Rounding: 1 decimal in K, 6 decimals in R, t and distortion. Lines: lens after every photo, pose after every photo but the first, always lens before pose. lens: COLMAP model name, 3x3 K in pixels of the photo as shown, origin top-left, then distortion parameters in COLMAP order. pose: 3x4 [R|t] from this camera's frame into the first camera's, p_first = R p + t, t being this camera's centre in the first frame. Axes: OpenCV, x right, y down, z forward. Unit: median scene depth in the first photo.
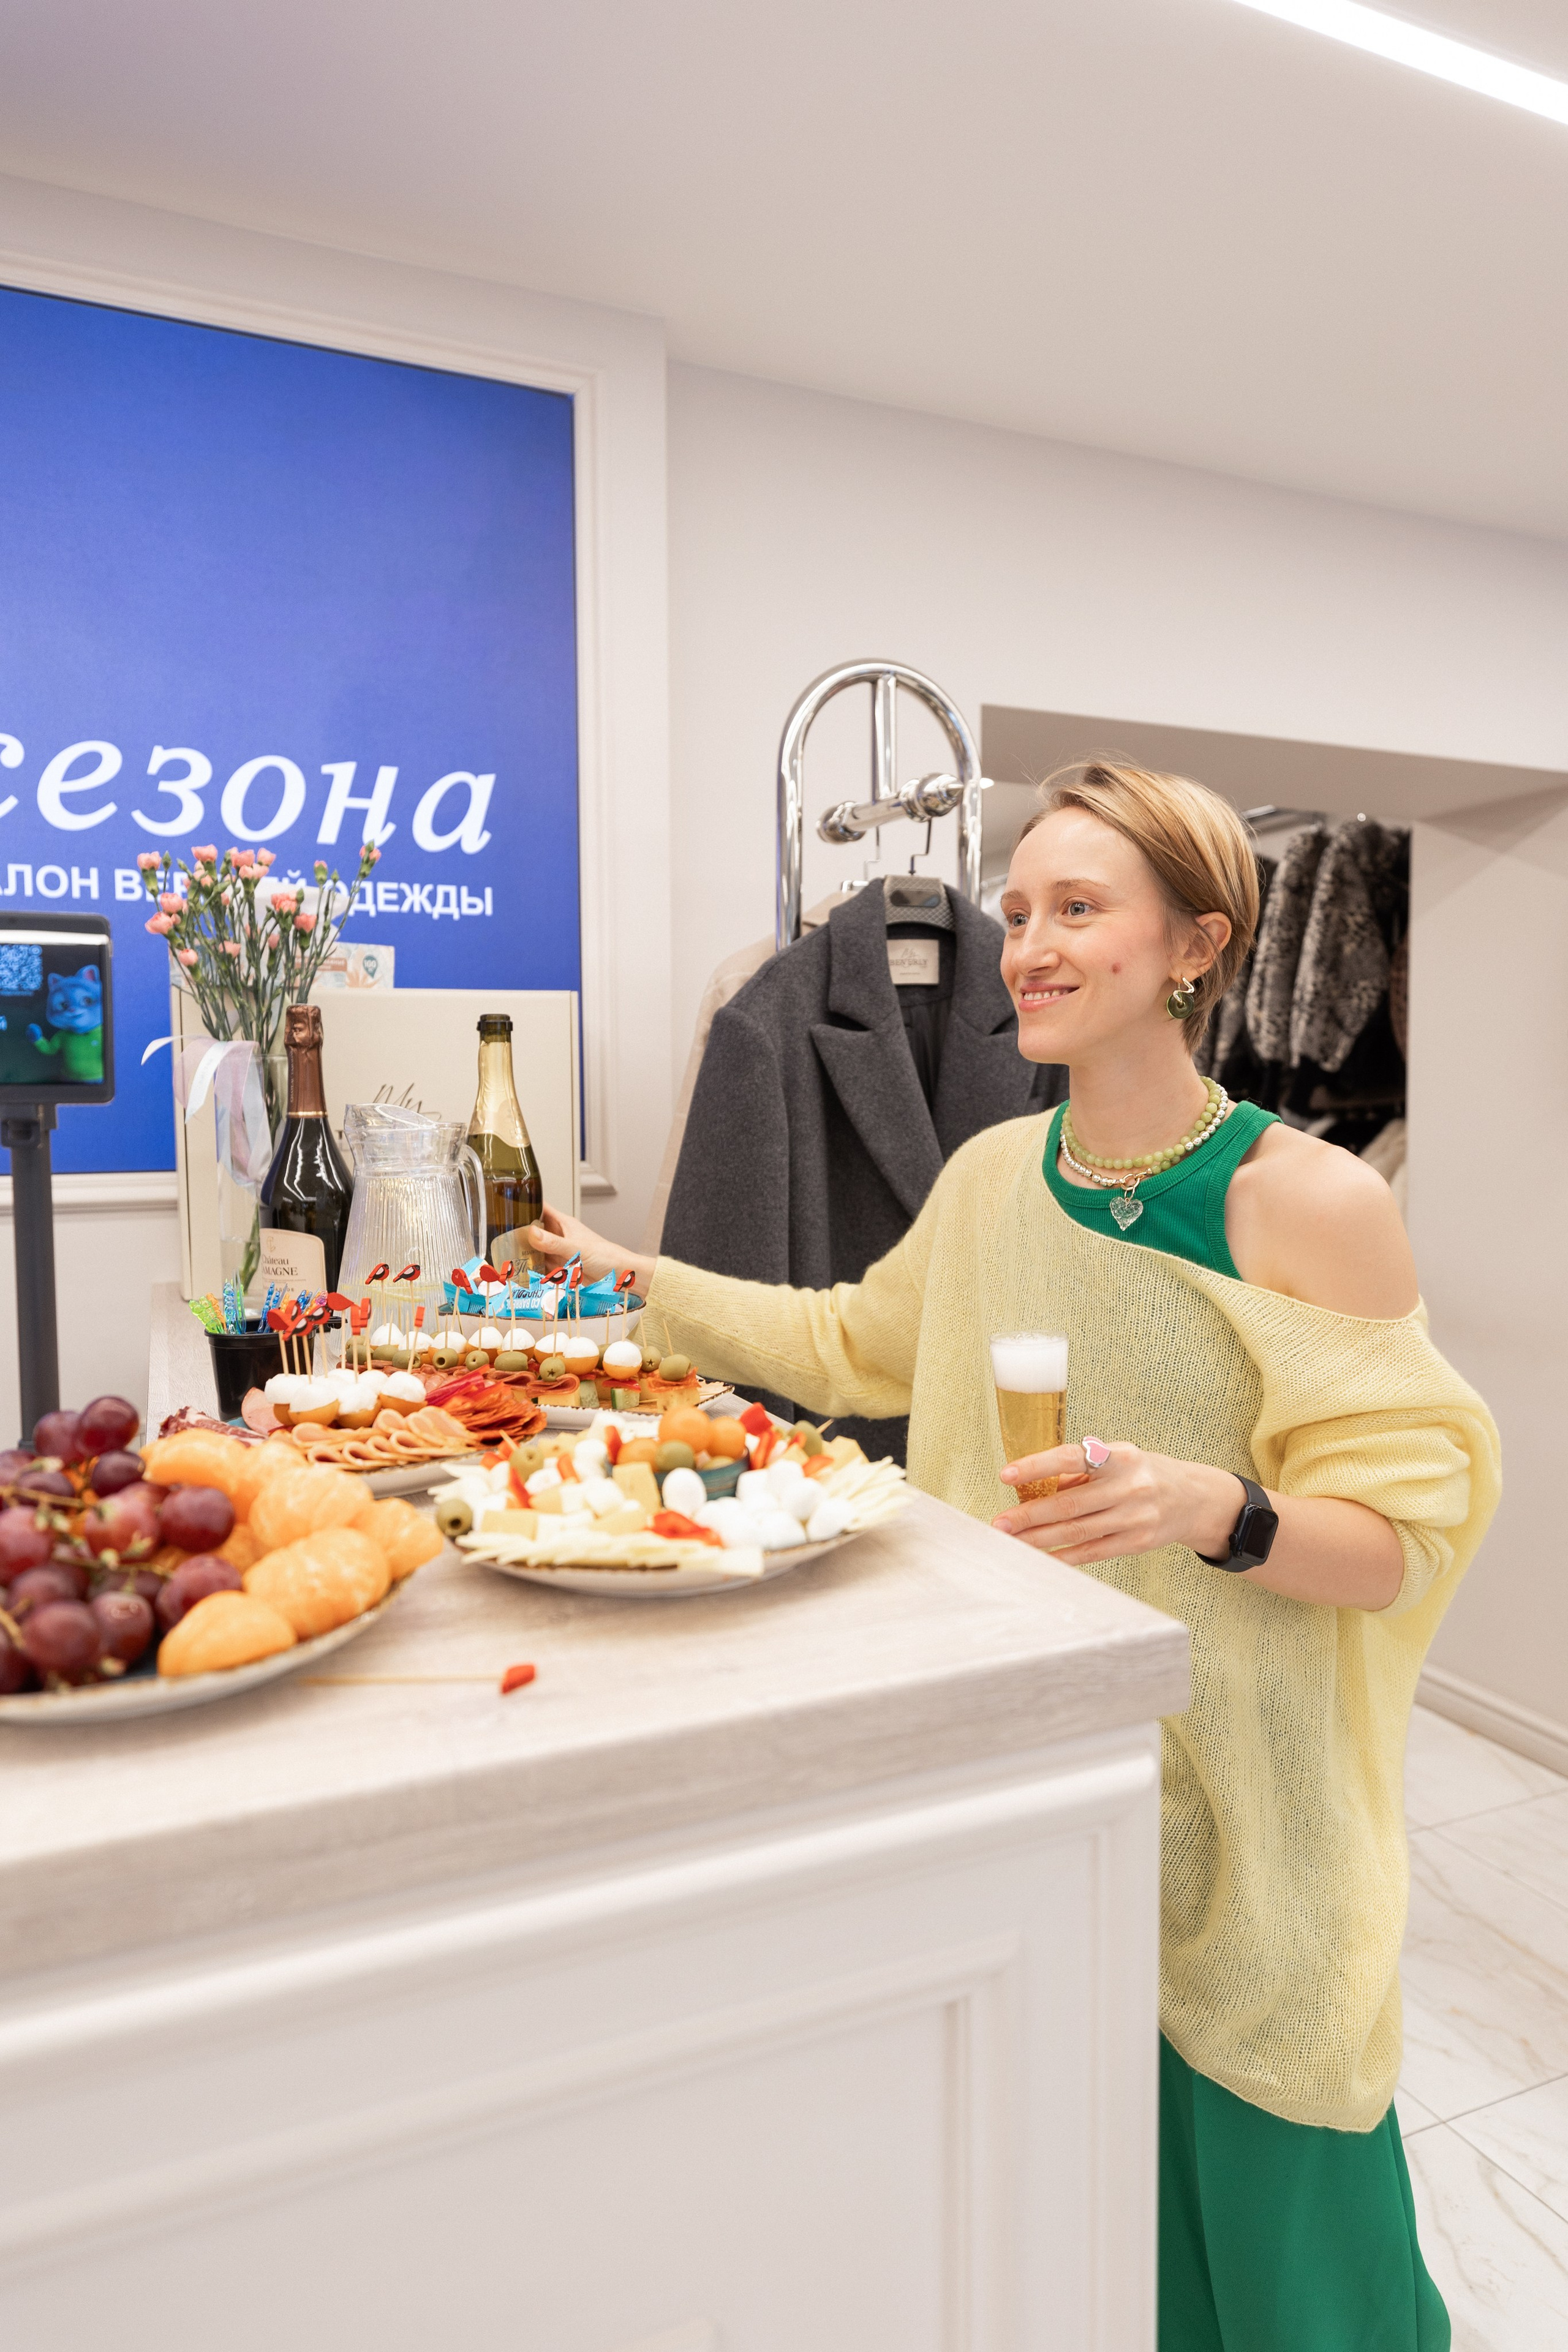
lens RADIAL K [[1444.4, 0, 784.0], [0, 1444.4, 1176.0], [0, 0, 1]] dist [0.003792, 0.000722]
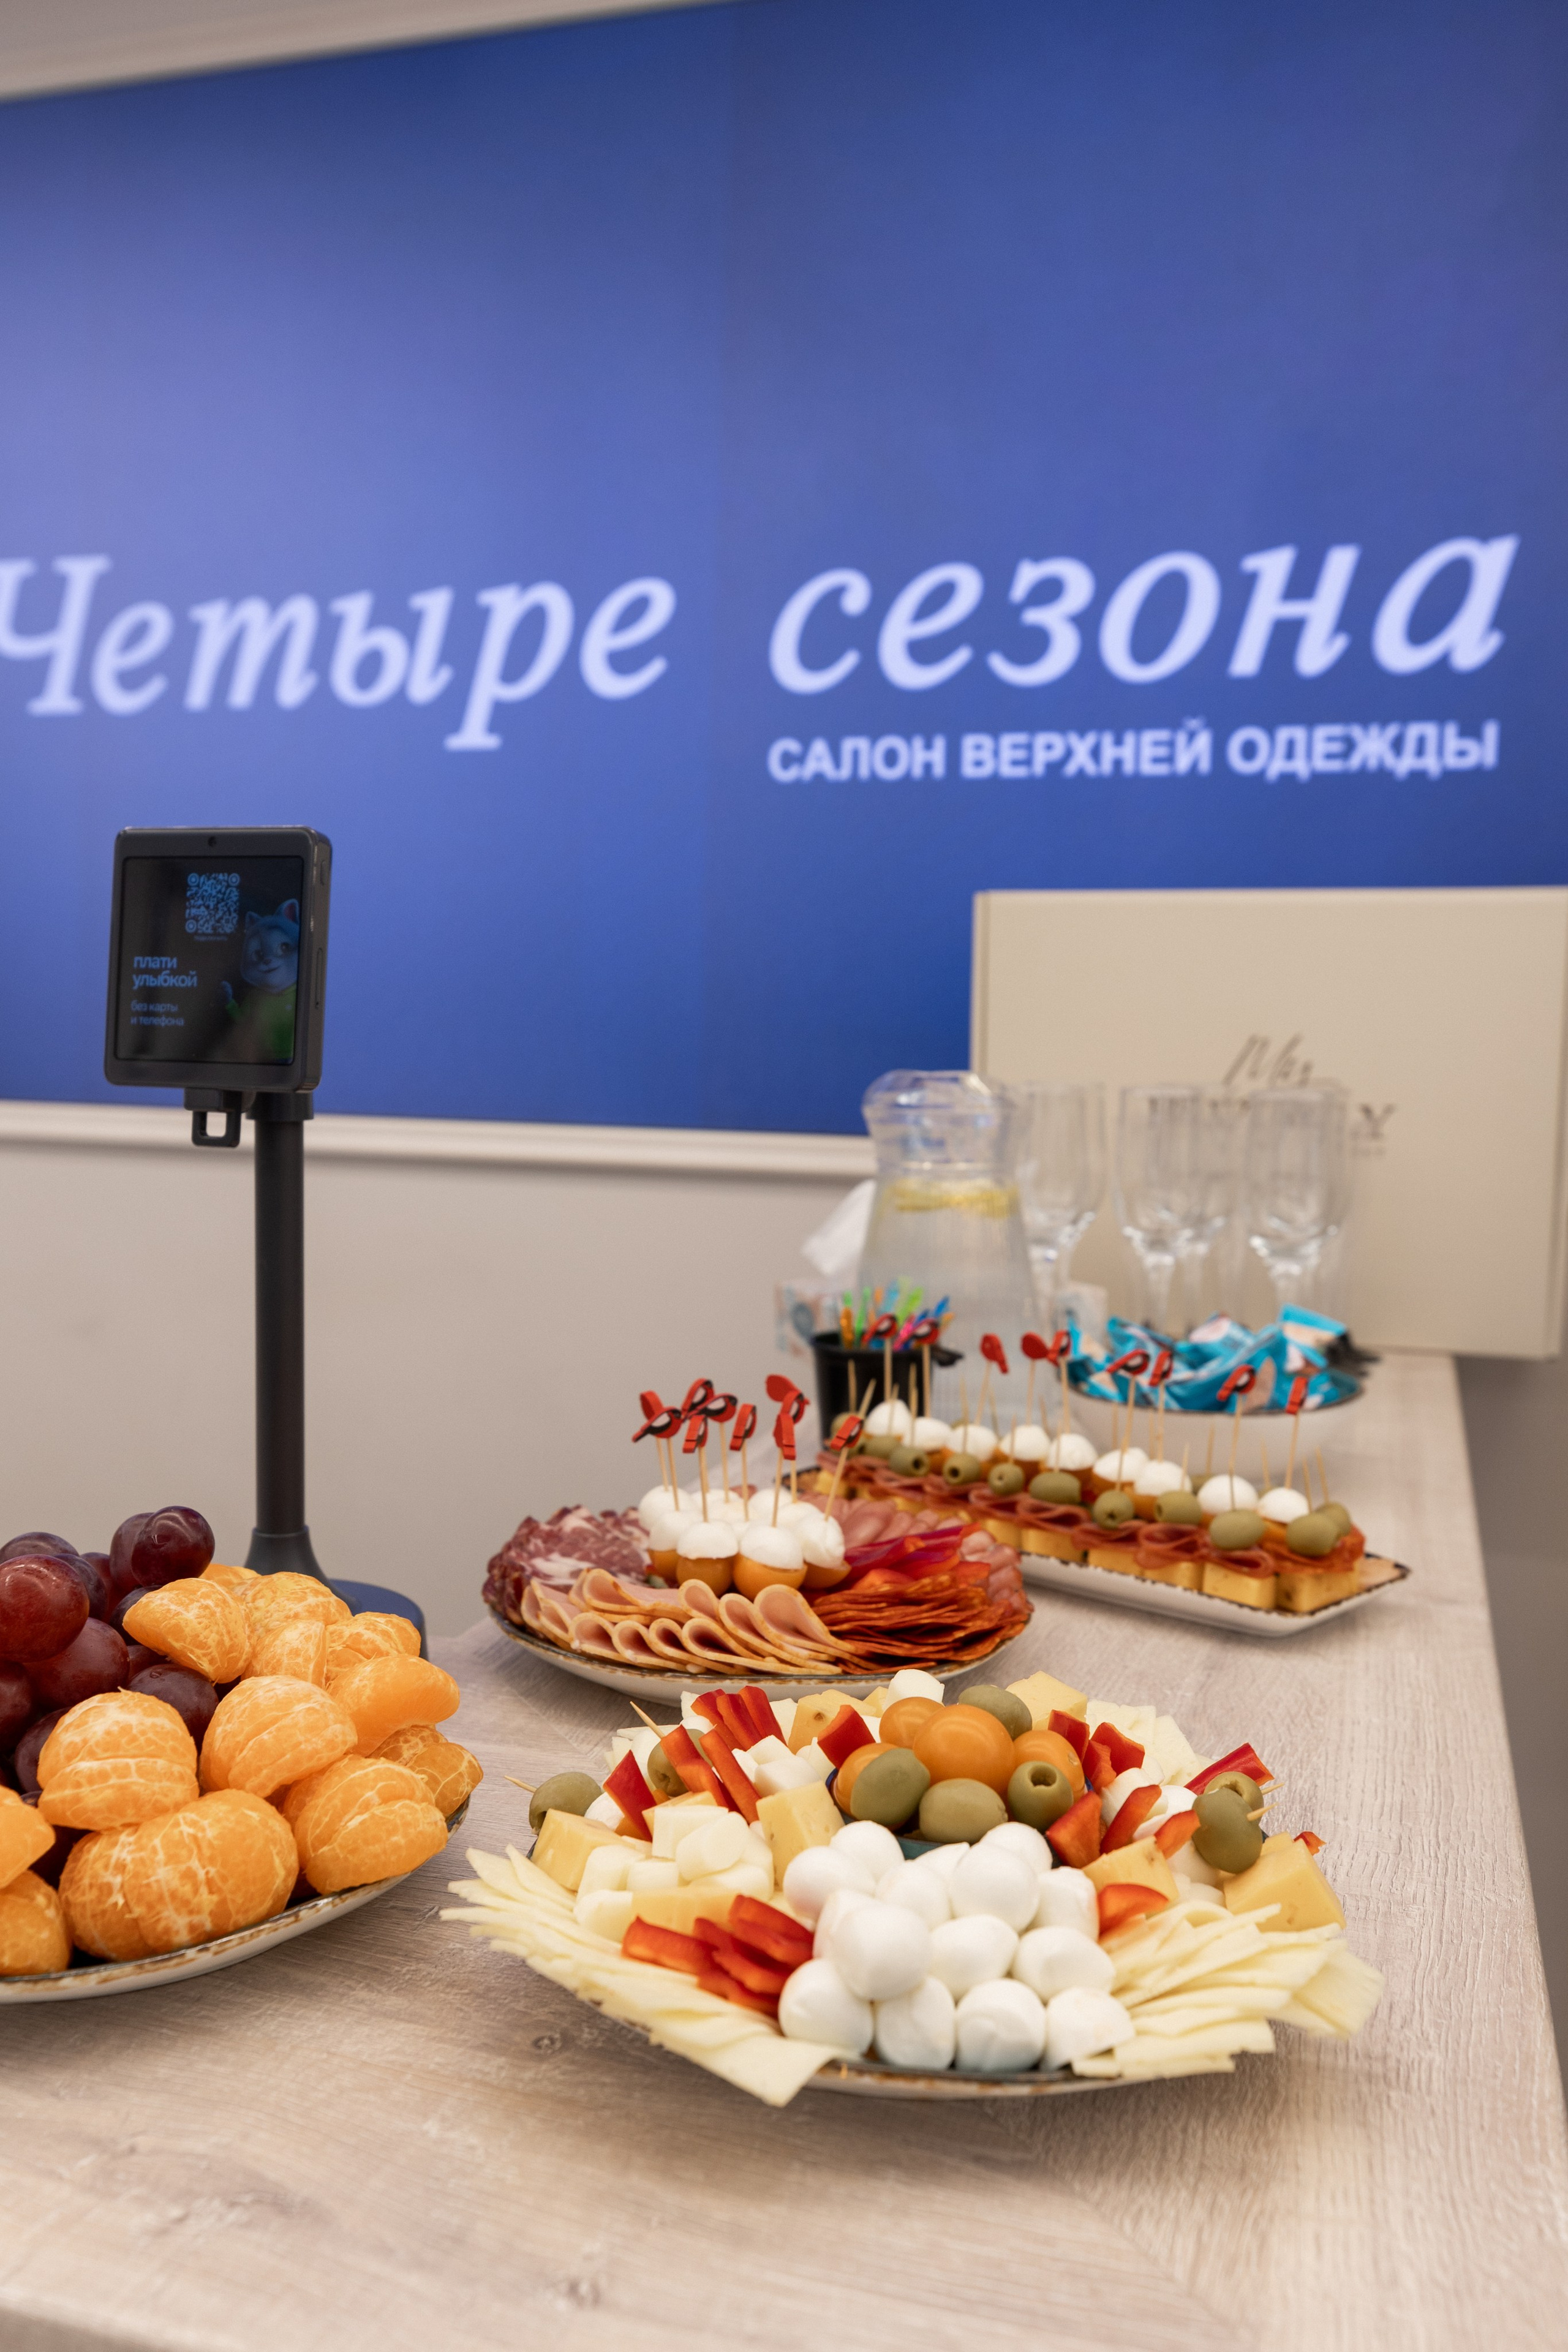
lens RADIAL K [[1947.1, 0, 753.1], [0, 1947.1, 1199.2], [0, 0, 1]] dist [0.006780, -0.005420]
pose [[0.756947, 0.085206, -0.647898, 0.126715], [-0.060866, 0.996346, 0.059921, -0.026261], [0.650636, -0.005922, 0.759367, 0.157820]]
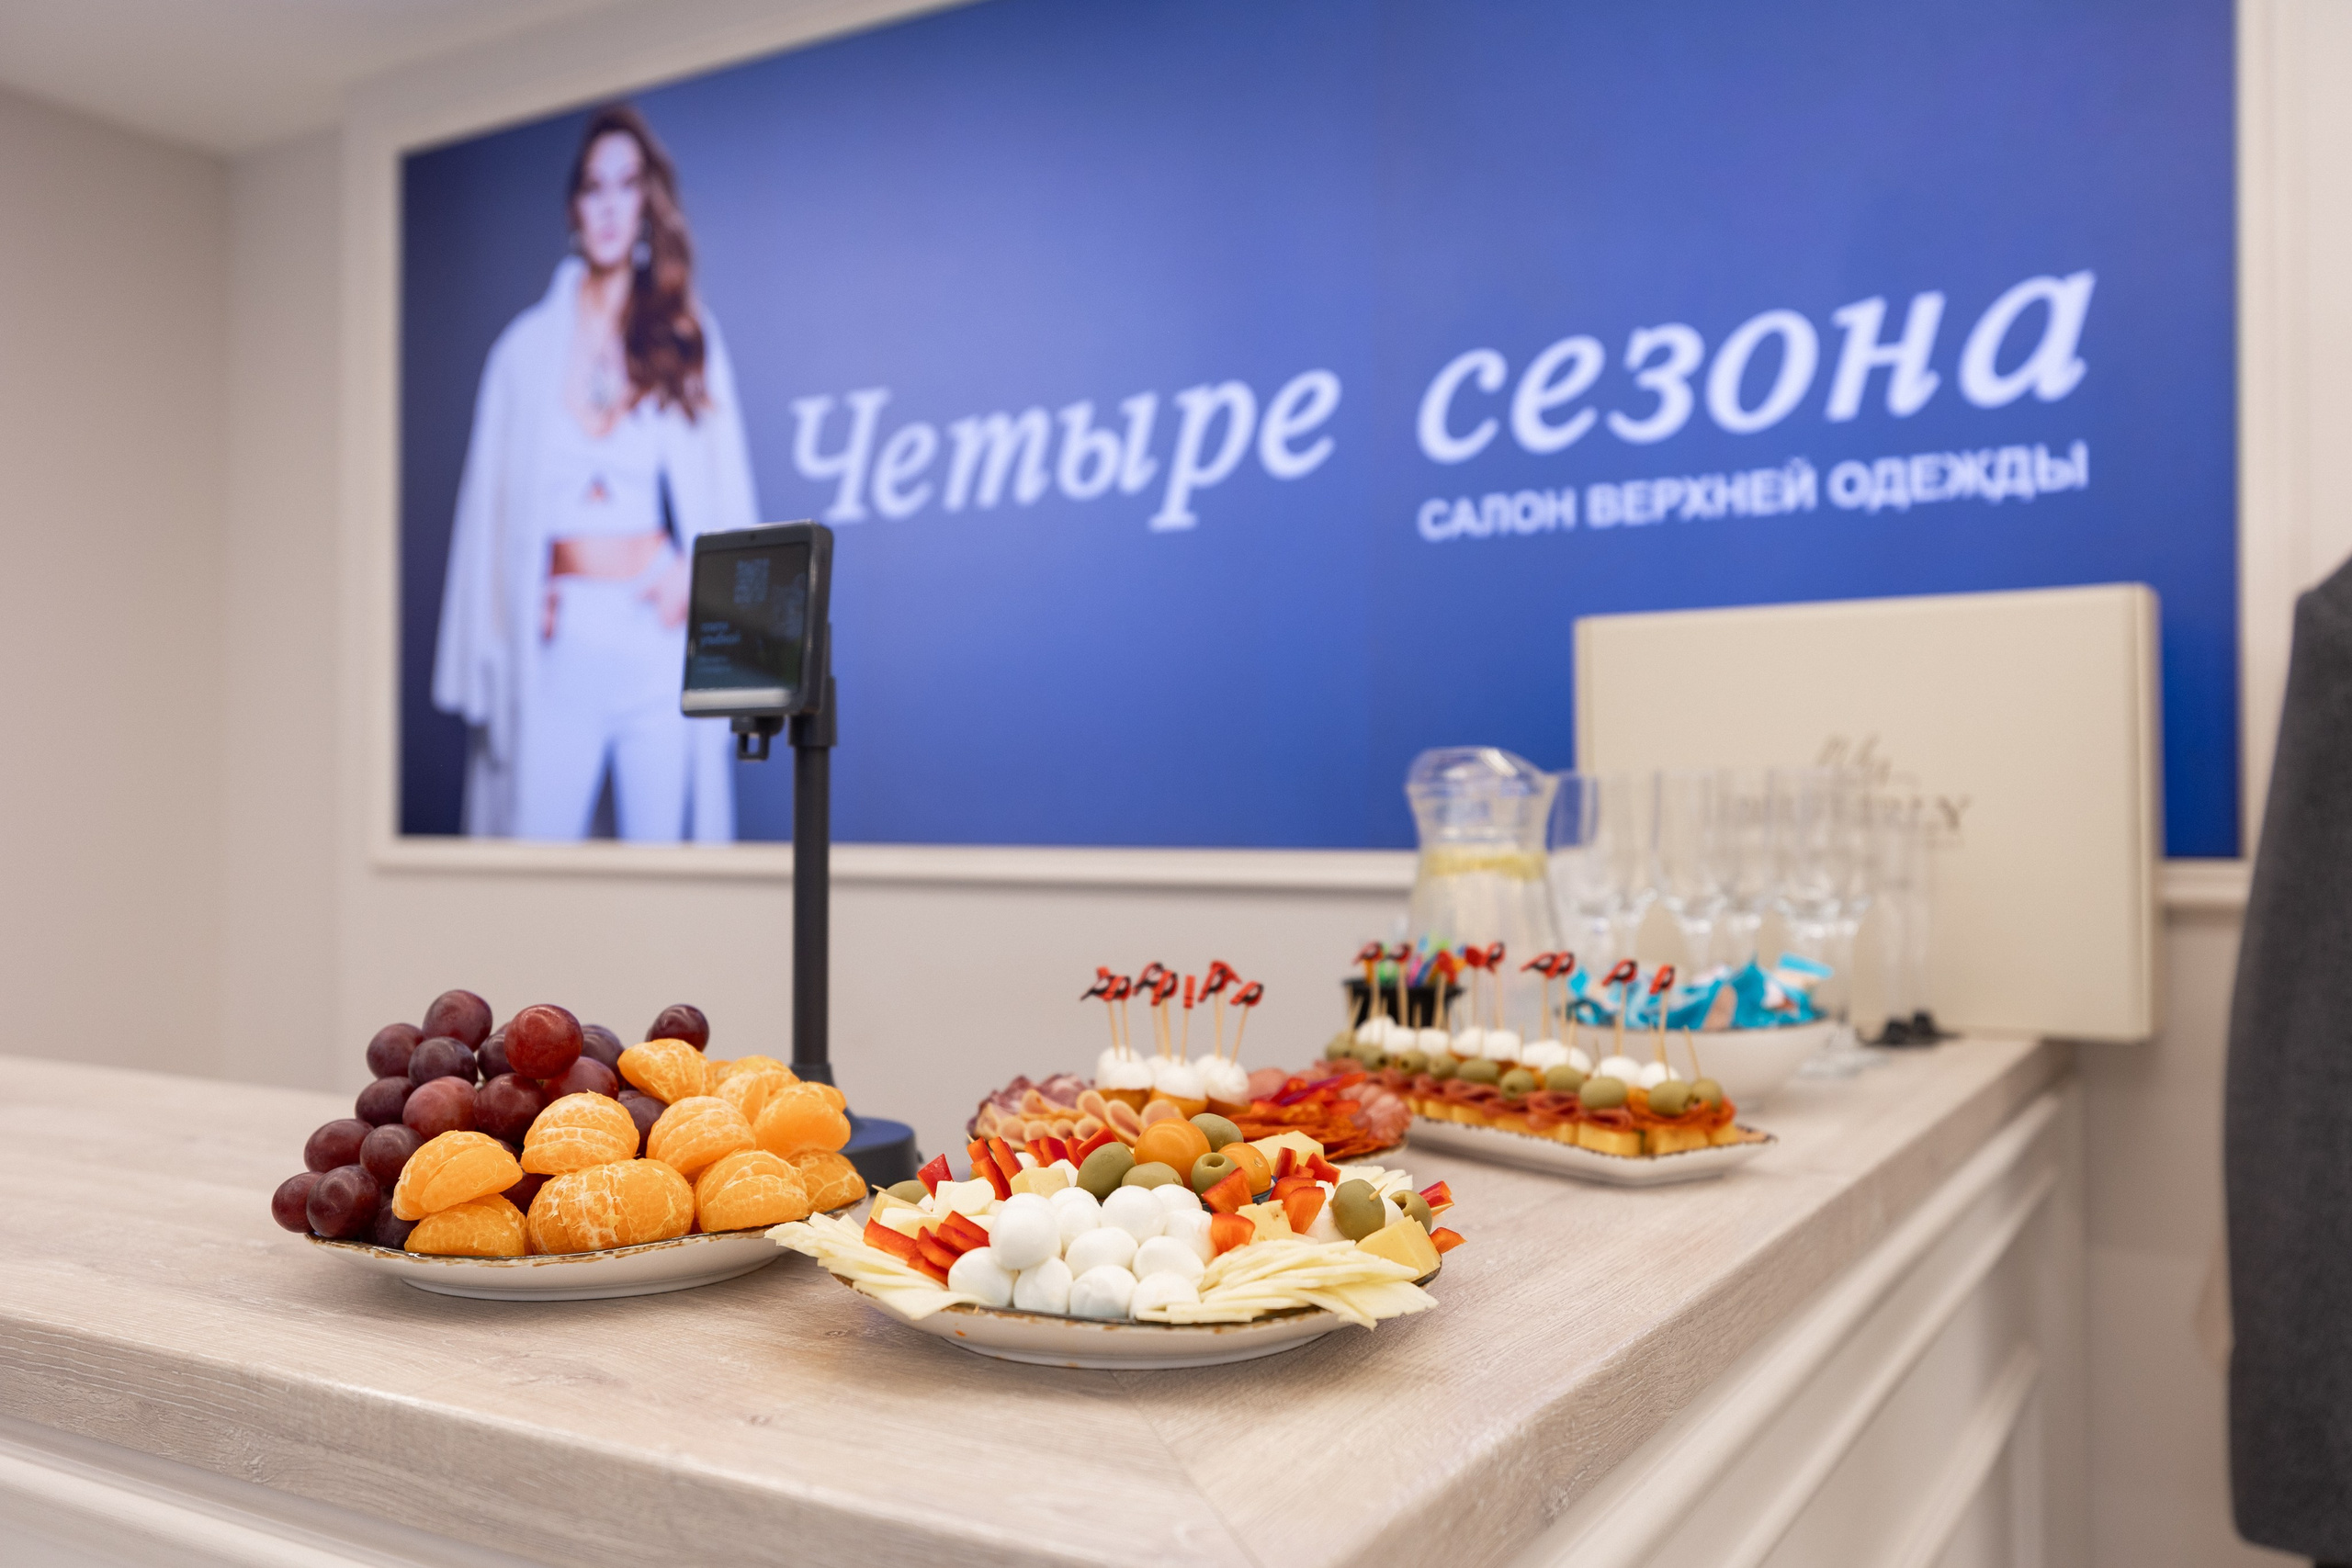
lens RADIAL K [[1890.3, 0, 1176.0], [0, 1890.3, 784.0], [0, 0, 1]] dist [0.000594, -0.003675]
pose [[0.593045, -0.003986, -0.805159, 0.264056], [-0.049860, 0.997887, -0.041665, 0.013761], [0.803624, 0.064854, 0.591593, 0.175043]]
